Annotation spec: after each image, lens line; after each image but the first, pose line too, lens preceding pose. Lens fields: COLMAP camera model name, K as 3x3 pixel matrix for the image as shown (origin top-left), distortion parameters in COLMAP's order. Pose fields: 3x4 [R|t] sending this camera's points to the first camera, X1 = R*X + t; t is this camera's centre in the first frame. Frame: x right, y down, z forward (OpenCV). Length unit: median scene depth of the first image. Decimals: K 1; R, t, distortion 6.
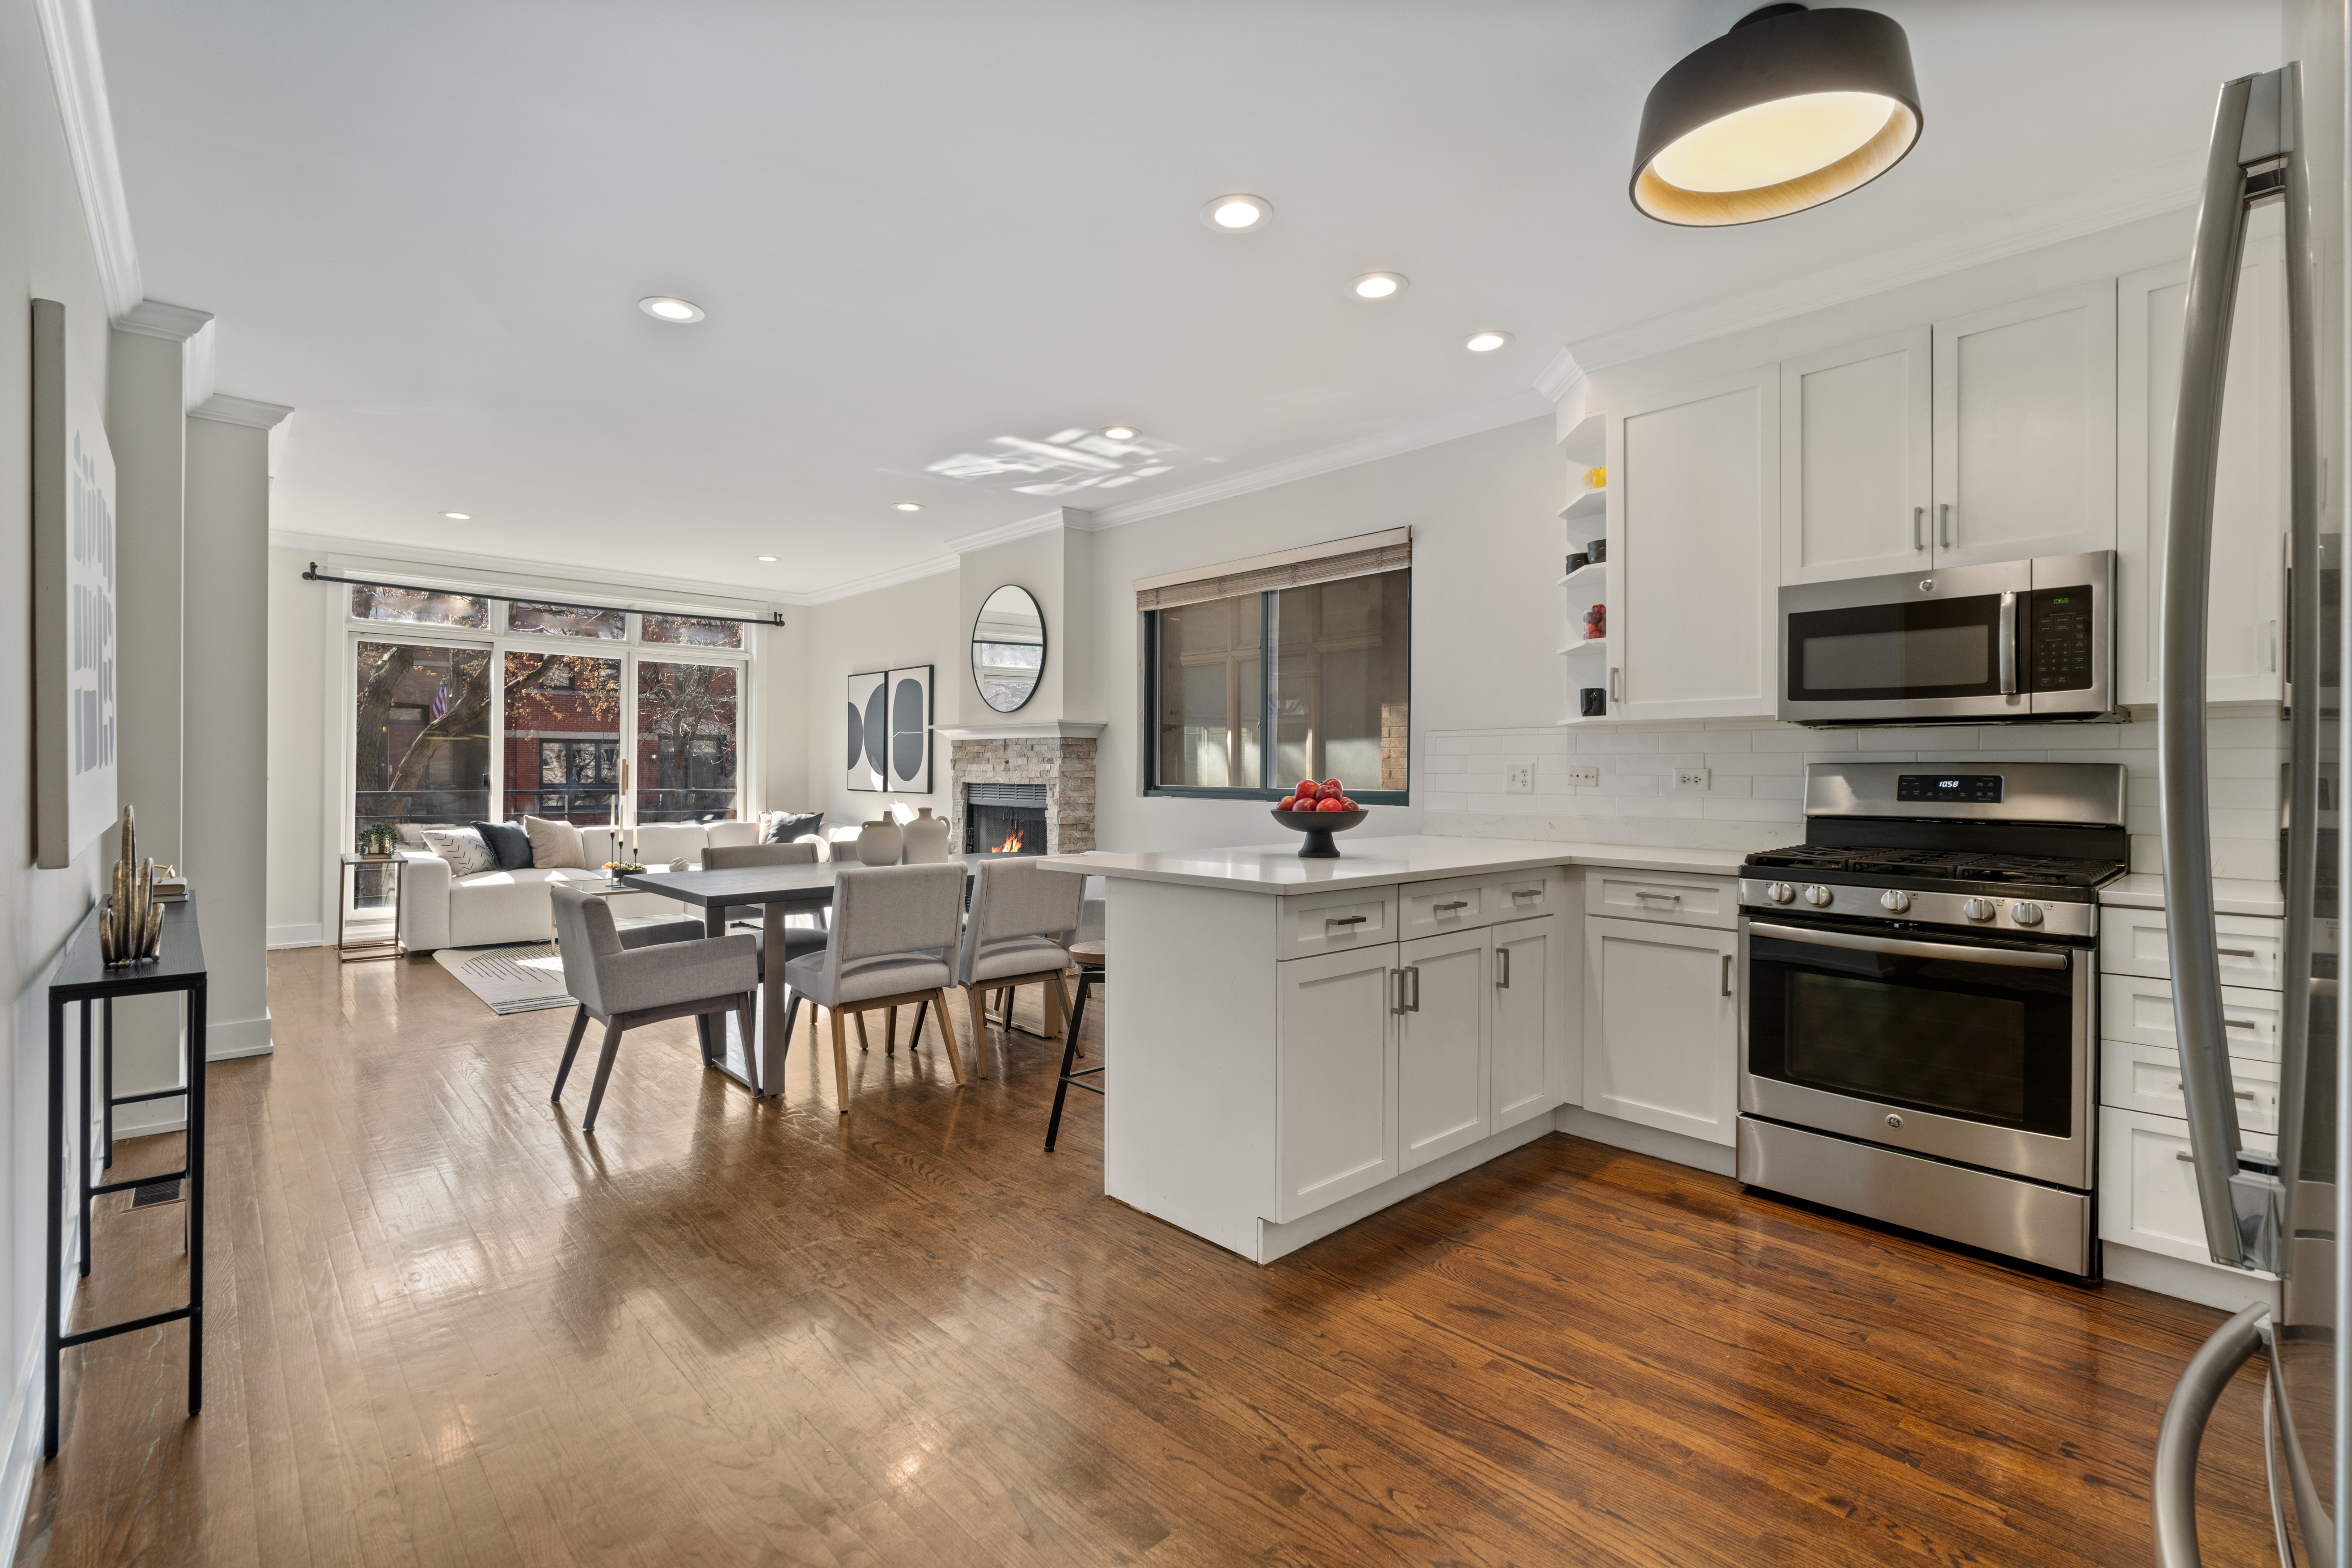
lens RADIAL K [[1065.5, 0, 1173.7], [0, 1065.5, 767.5], [0, 0, 1]] dist [-0.000298, 0.000168]
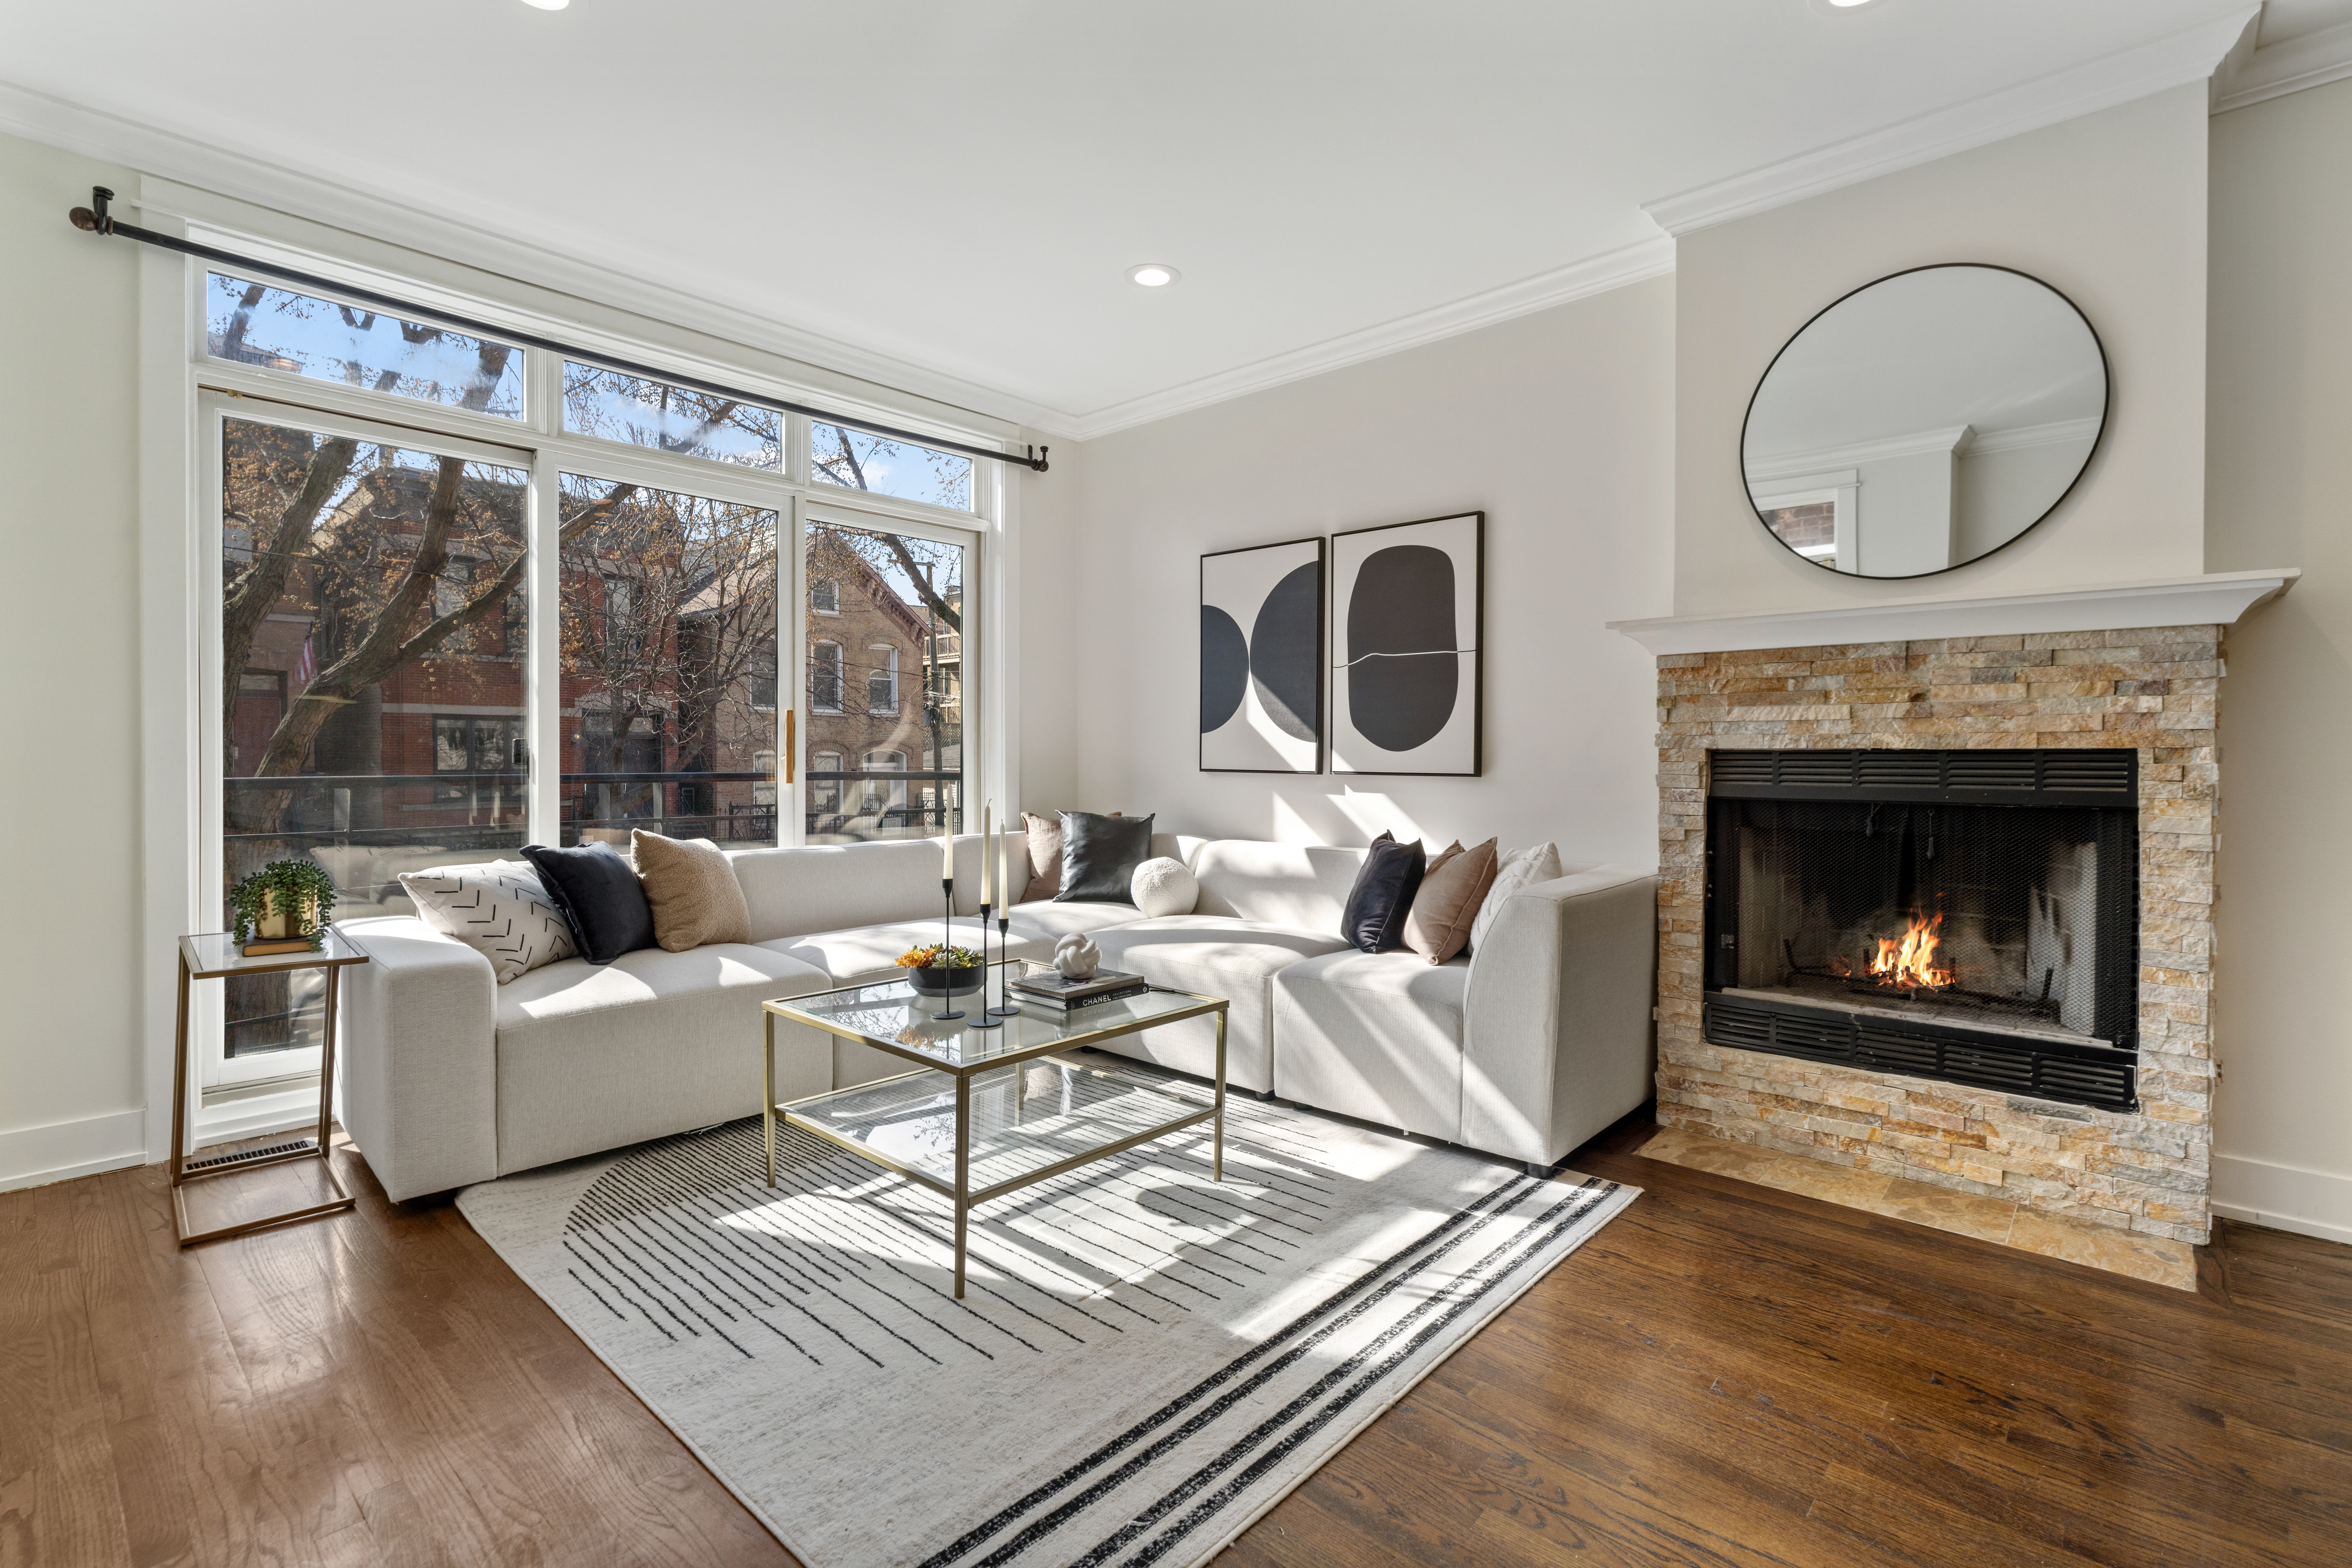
lens RADIAL K [[1084.9, 0, 1176.9], [0, 1084.9, 770.5], [0, 0, 1]] dist [-0.002289, 0.000769]
pose [[0.996228, -0.004443, 0.086658, -0.738003], [0.002942, 0.999844, 0.017437, 0.023363], [-0.086722, -0.017116, 0.996086, 0.929020]]
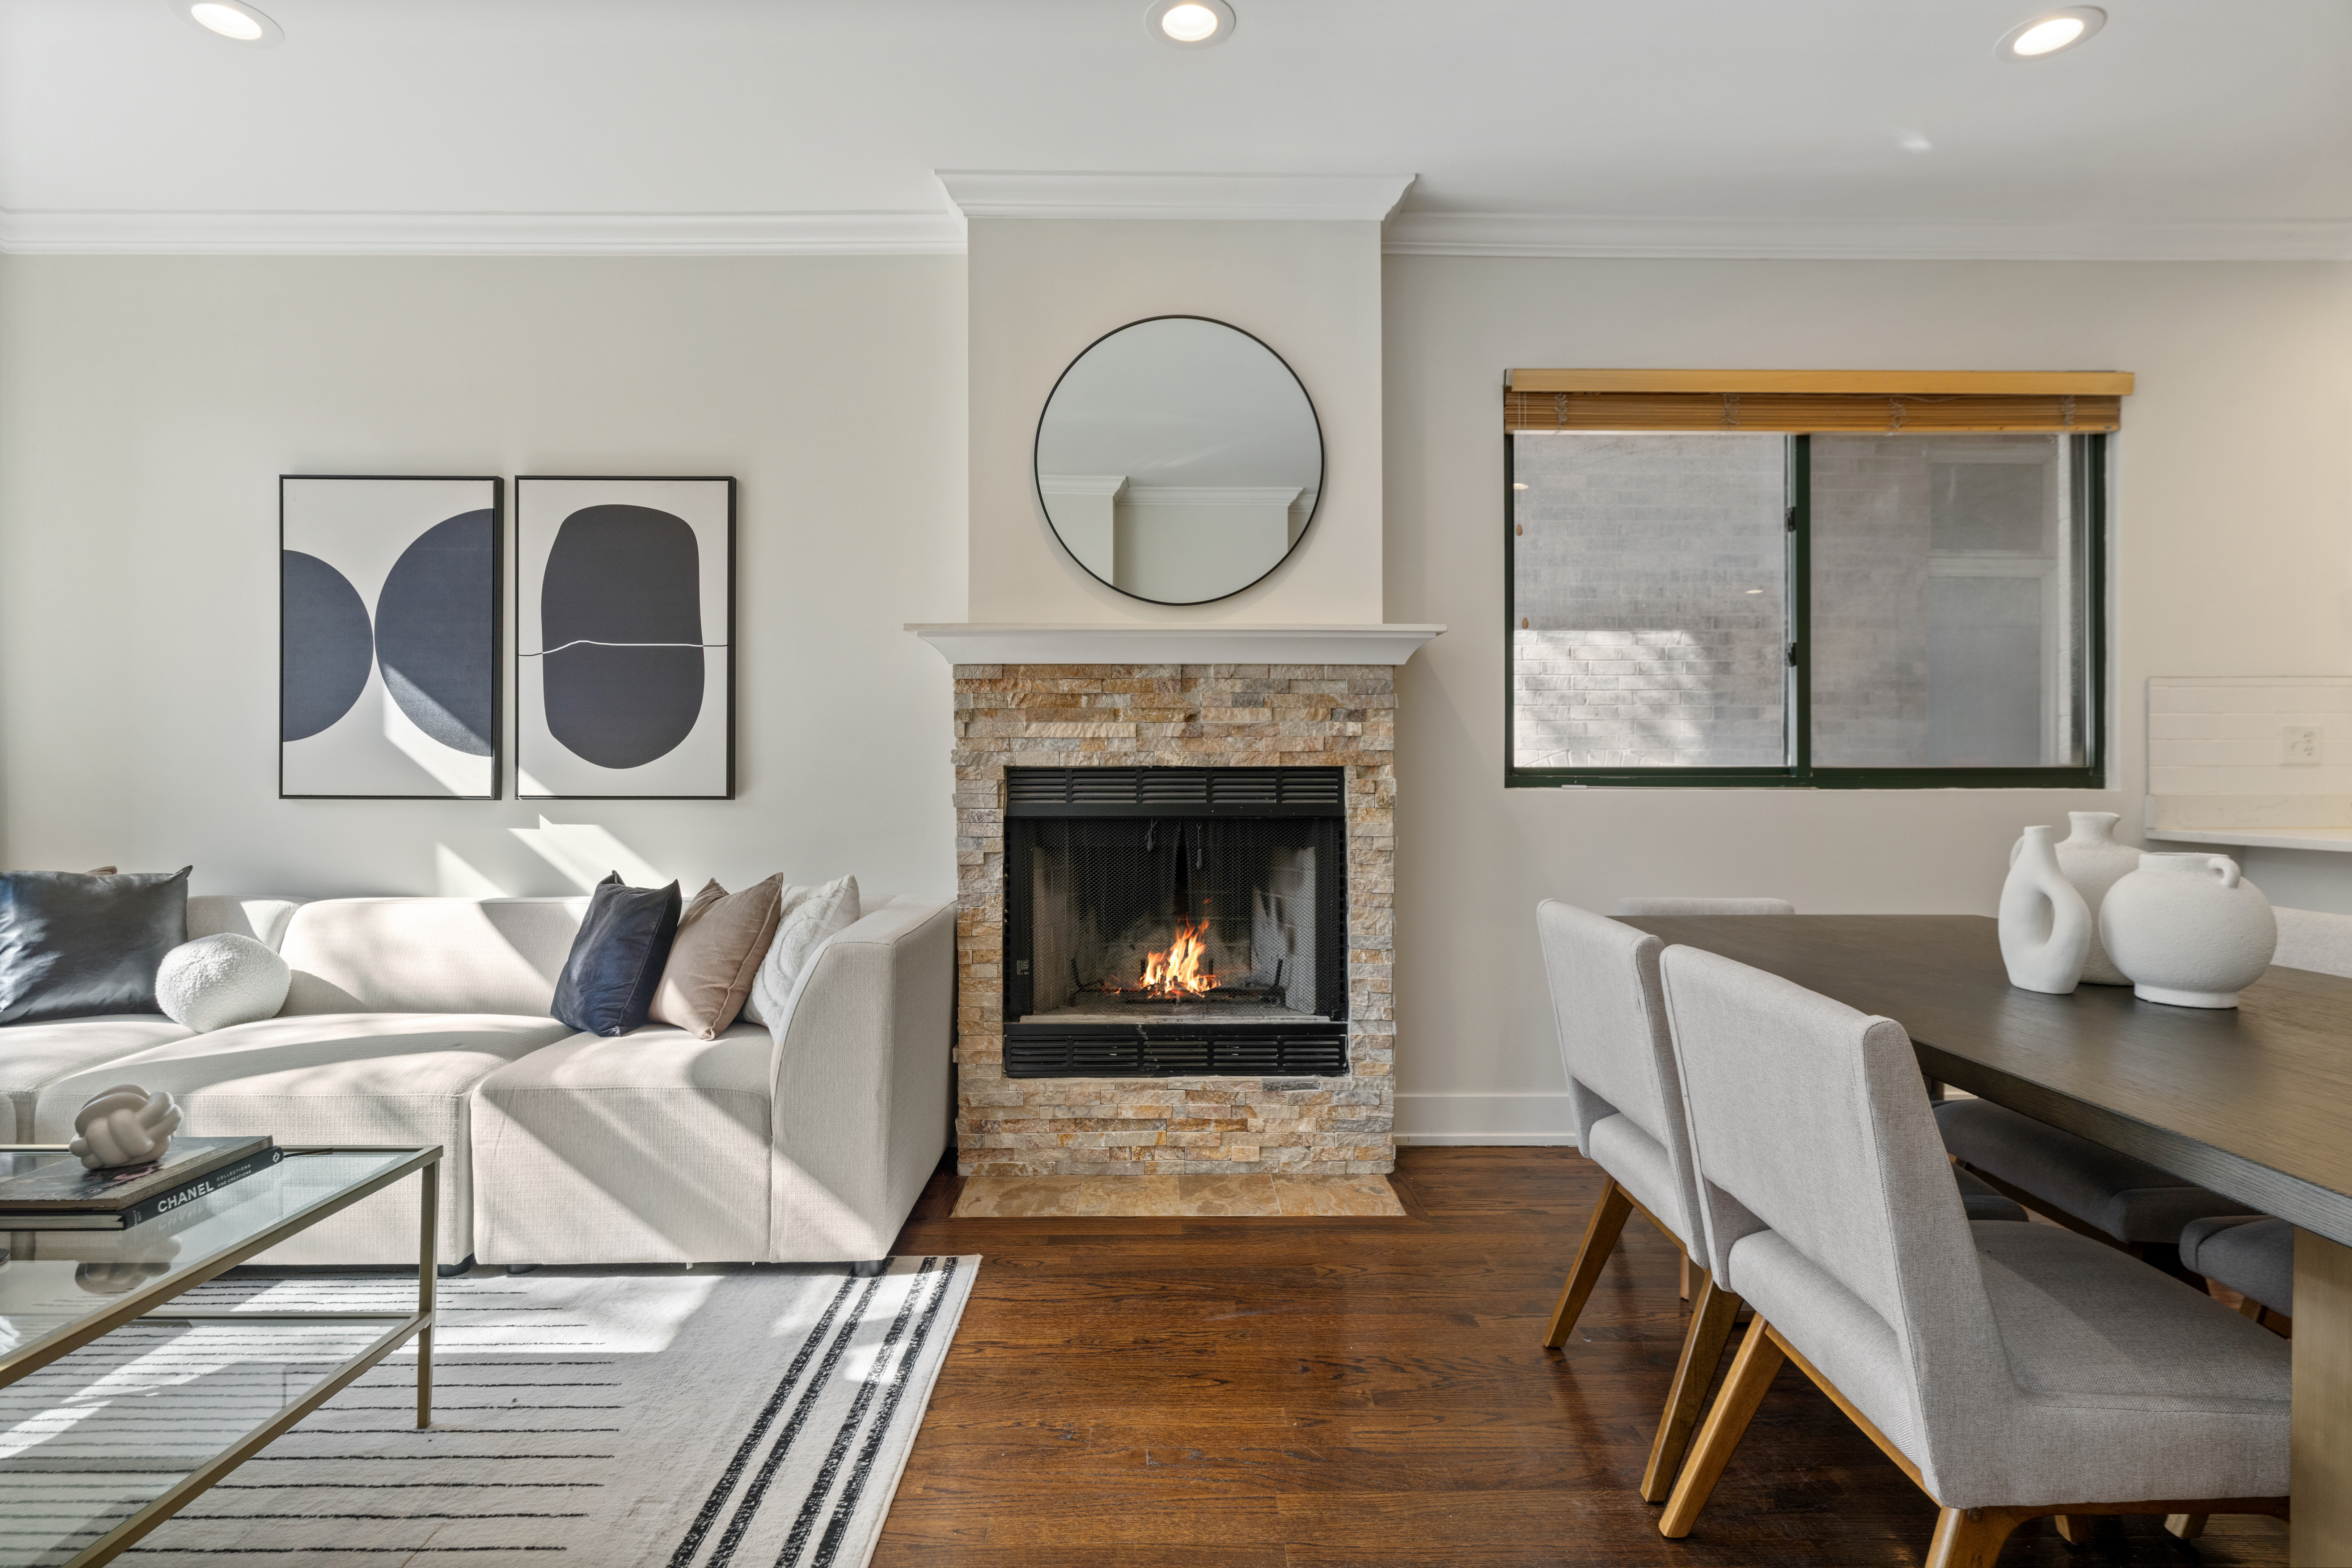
lens RADIAL K [[1169.1, 0, 1180.0], [0, 1169.1, 773.4], [0, 0, 1]] dist [-0.005422, -0.000008]
pose [[0.668294, -0.006989, 0.743865, -0.798025], [0.002732, 0.999972, 0.006941, 0.022337], [-0.743893, -0.002607, 0.668294, 1.045237]]
